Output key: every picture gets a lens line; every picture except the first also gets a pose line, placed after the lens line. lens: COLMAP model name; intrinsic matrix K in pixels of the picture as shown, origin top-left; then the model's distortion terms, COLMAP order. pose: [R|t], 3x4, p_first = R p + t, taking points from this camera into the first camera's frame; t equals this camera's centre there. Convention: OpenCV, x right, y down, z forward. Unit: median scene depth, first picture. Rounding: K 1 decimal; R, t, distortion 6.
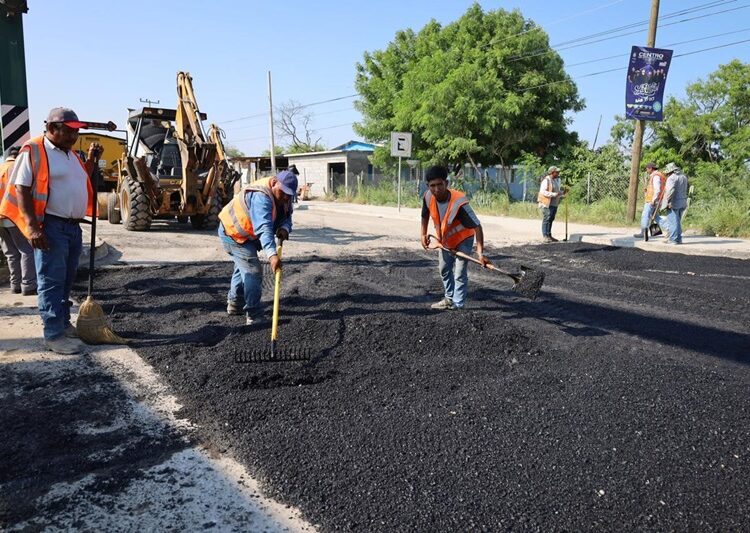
lens RADIAL K [[557.9, 0, 375.0], [0, 557.9, 266.5], [0, 0, 1]] dist [0.003259, -0.000034]
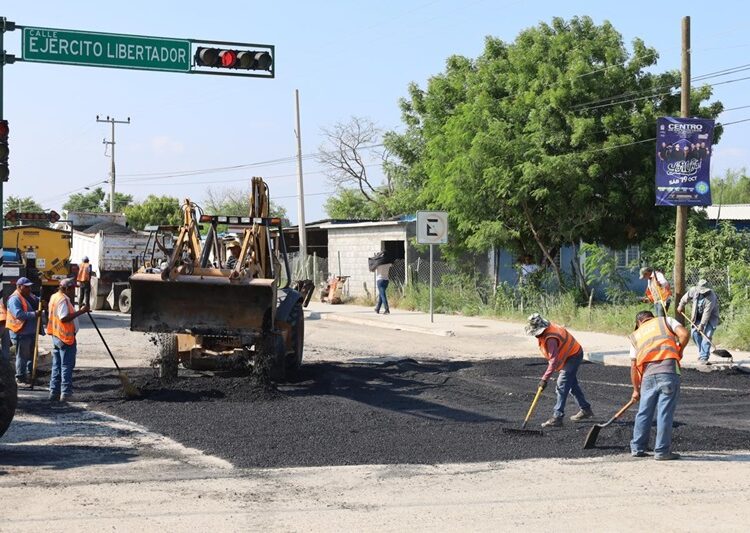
lens RADIAL K [[1437.5, 0, 361.0], [0, 1437.5, 266.9], [0, 0, 1]] dist [-0.007721, 0.069045]
pose [[0.977444, -0.015936, -0.210592, 0.343445], [-0.012123, 0.991271, -0.131282, 0.072435], [0.210846, 0.130874, 0.968719, -0.786777]]
